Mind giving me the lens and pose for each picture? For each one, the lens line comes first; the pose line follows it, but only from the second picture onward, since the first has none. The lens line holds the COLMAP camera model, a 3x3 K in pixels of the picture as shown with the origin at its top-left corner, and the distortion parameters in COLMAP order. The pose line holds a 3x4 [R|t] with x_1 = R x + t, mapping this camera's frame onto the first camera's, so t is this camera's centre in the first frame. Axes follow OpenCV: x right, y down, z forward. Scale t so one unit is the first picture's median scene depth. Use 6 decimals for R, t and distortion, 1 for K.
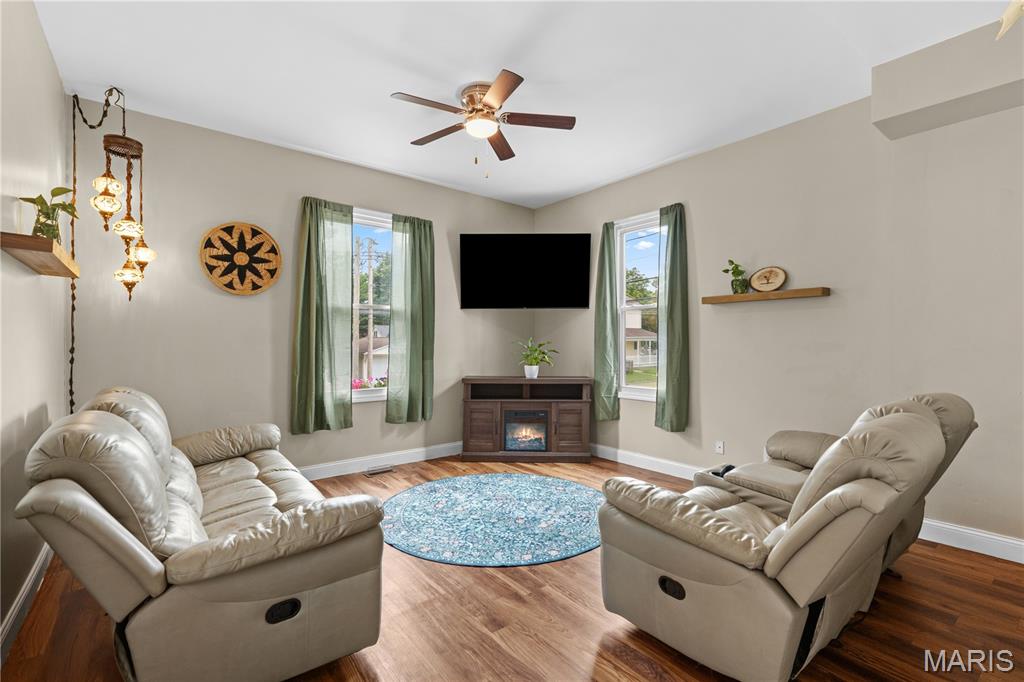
lens RADIAL K [[466.0, 0, 510.2], [0, 466.0, 347.4], [0, 0, 1]] dist [0.001393, 0.000318]
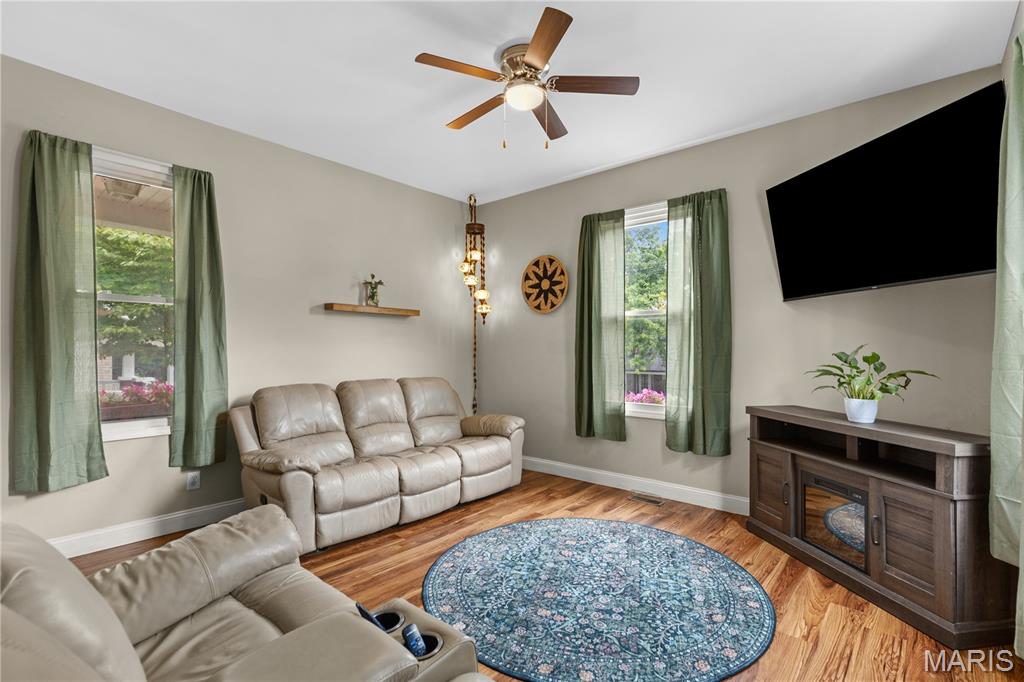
lens RADIAL K [[466.0, 0, 510.2], [0, 466.0, 347.4], [0, 0, 1]] dist [0.001393, 0.000318]
pose [[0.186365, -0.007464, -0.982452, 0.603586], [-0.014249, 0.999845, -0.010299, -0.007311], [0.982377, 0.015919, 0.186230, 0.651808]]
